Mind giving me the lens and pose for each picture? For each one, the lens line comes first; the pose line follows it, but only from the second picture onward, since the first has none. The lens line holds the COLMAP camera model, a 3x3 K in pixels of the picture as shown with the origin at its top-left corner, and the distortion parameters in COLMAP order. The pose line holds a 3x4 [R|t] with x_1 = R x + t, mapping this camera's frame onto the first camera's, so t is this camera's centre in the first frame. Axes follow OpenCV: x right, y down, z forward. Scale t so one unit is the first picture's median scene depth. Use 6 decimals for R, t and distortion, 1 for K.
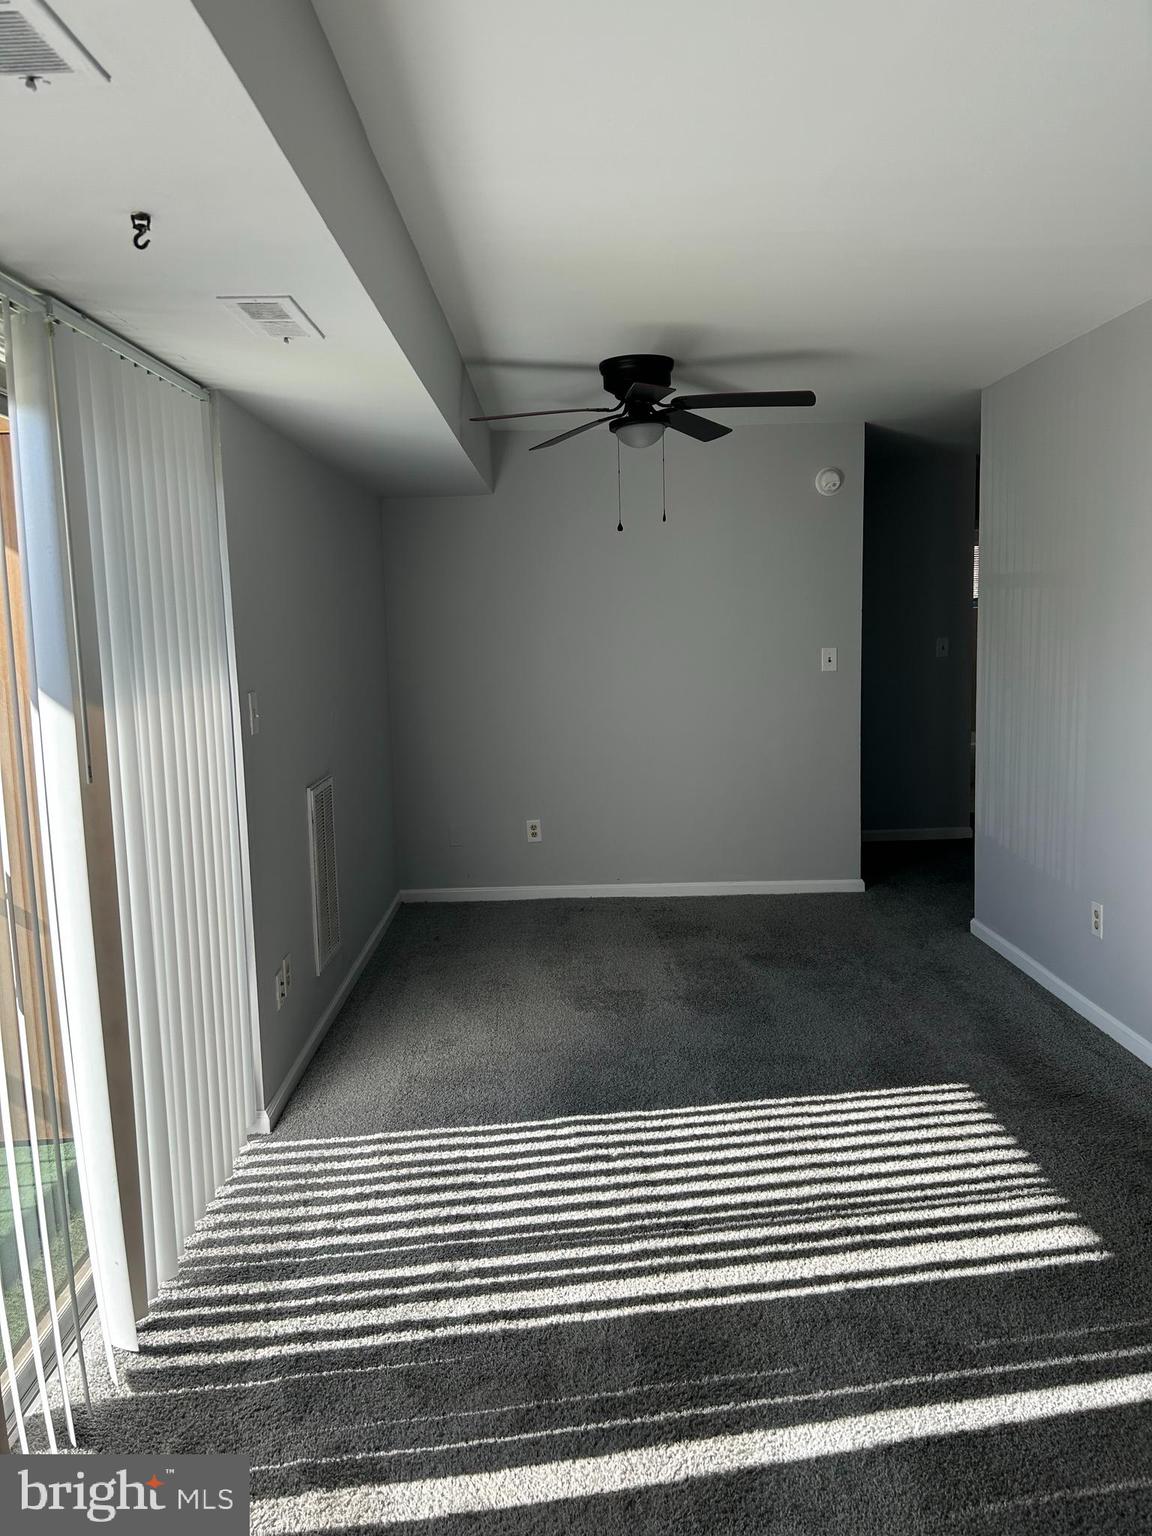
lens RADIAL K [[1148.6, 0, 580.2], [0, 1148.6, 755.0], [0, 0, 1]] dist [0.019419, -0.017712]
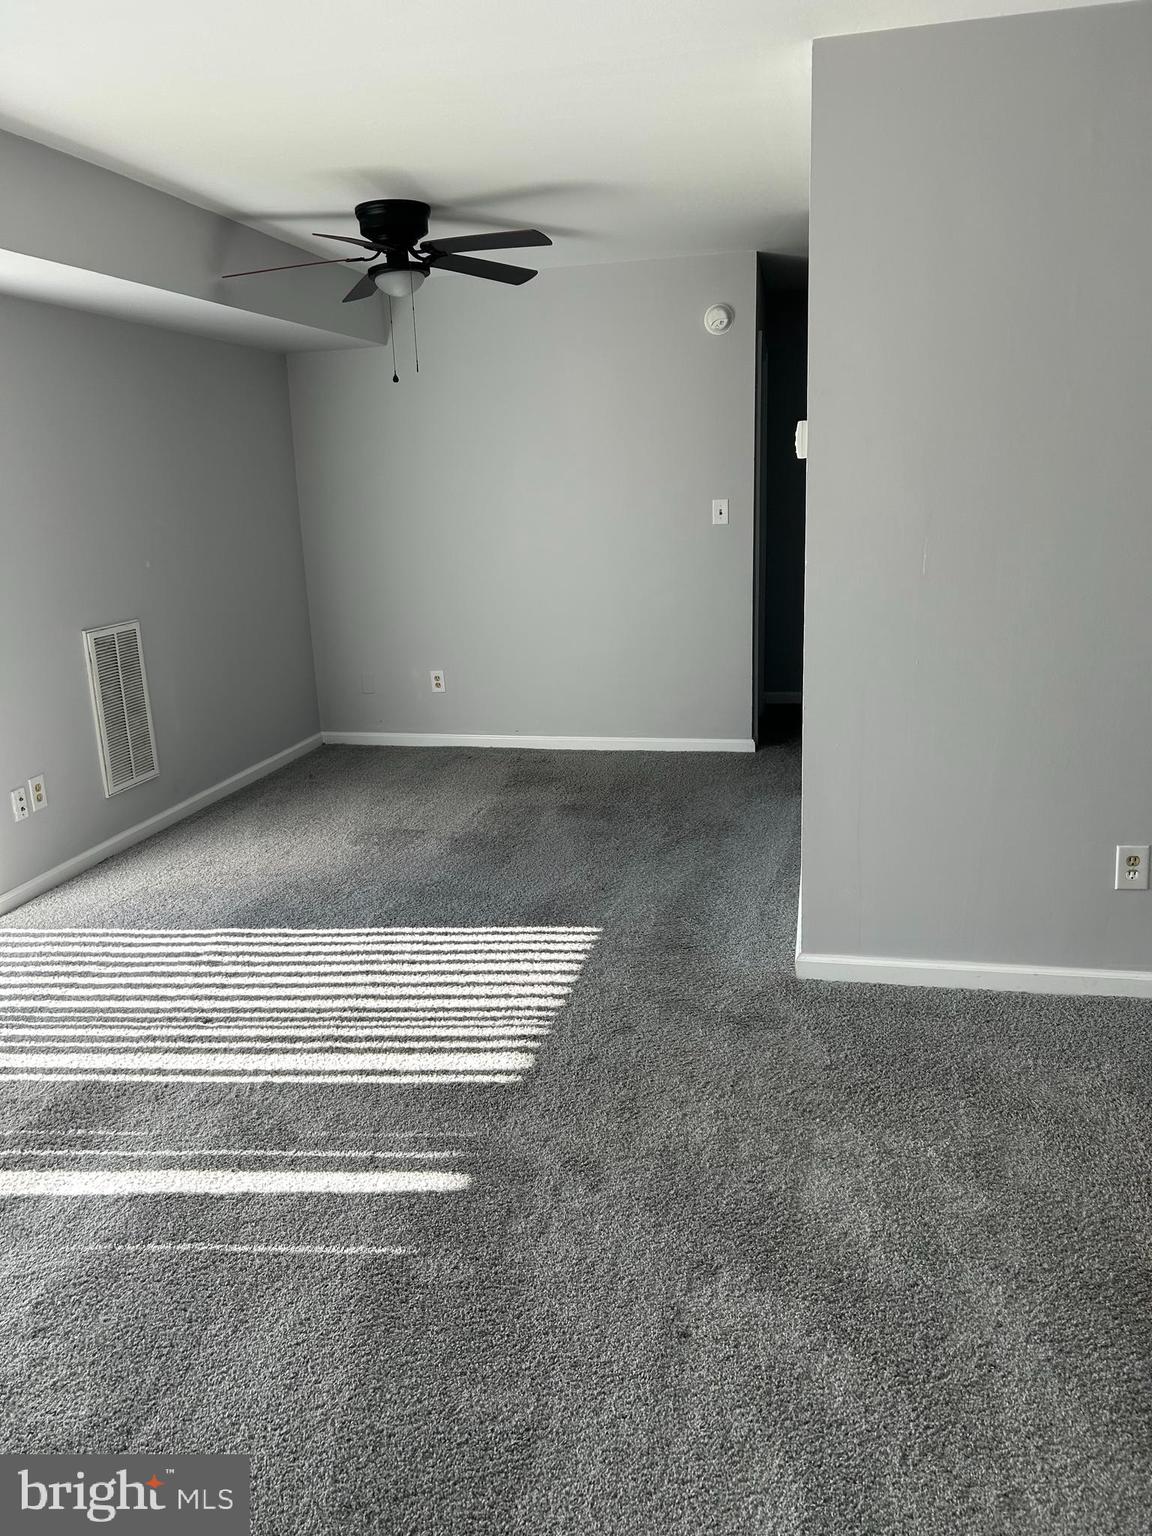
lens RADIAL K [[1148.6, 0, 589.1], [0, 1148.6, 764.2], [0, 0, 1]] dist [0.019419, -0.017712]
pose [[0.971274, 0.042989, -0.234048, 0.607528], [-0.013169, 0.991750, 0.127513, 0.009819], [0.237598, -0.120767, 0.963827, 0.028574]]
